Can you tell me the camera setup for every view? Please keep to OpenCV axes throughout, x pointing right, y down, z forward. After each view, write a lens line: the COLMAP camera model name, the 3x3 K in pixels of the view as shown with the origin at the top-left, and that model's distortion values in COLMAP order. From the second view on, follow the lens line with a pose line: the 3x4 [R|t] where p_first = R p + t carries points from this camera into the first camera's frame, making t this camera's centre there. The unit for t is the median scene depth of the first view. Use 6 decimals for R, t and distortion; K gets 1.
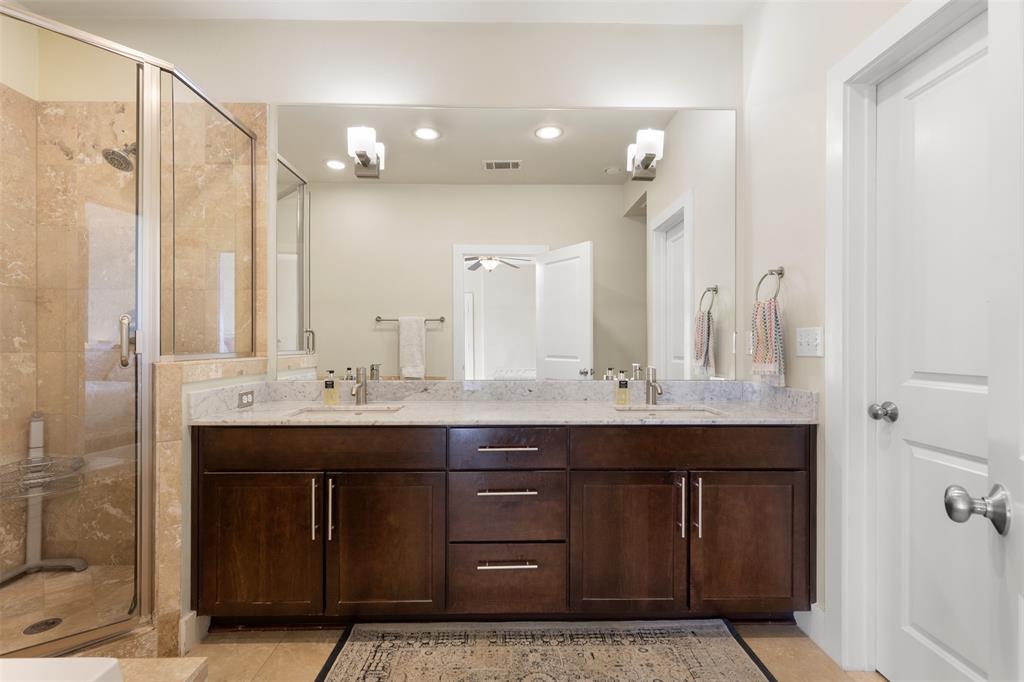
lens RADIAL K [[457.4, 0, 512.2], [0, 457.4, 345.0], [0, 0, 1]] dist [0.001488, 0.000250]
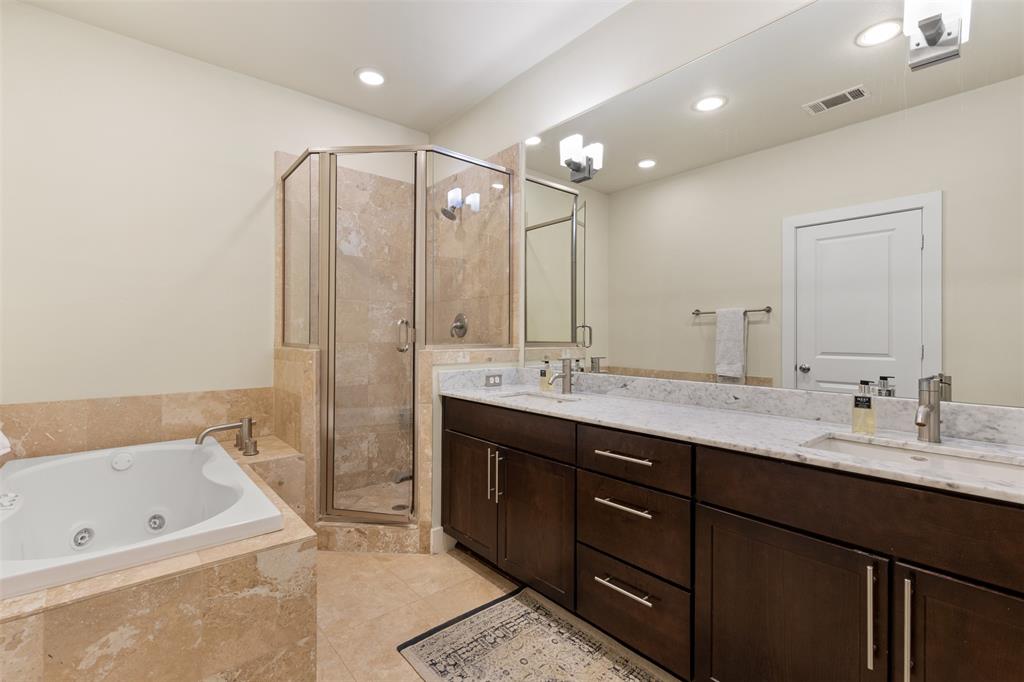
lens RADIAL K [[459.6, 0, 515.3], [0, 459.6, 337.6], [0, 0, 1]] dist [0.004122, 0.000077]
pose [[0.635933, 0.002447, -0.771741, 0.460821], [-0.006128, 0.999979, -0.001880, 0.000271], [0.771720, 0.005925, 0.635935, 0.232526]]
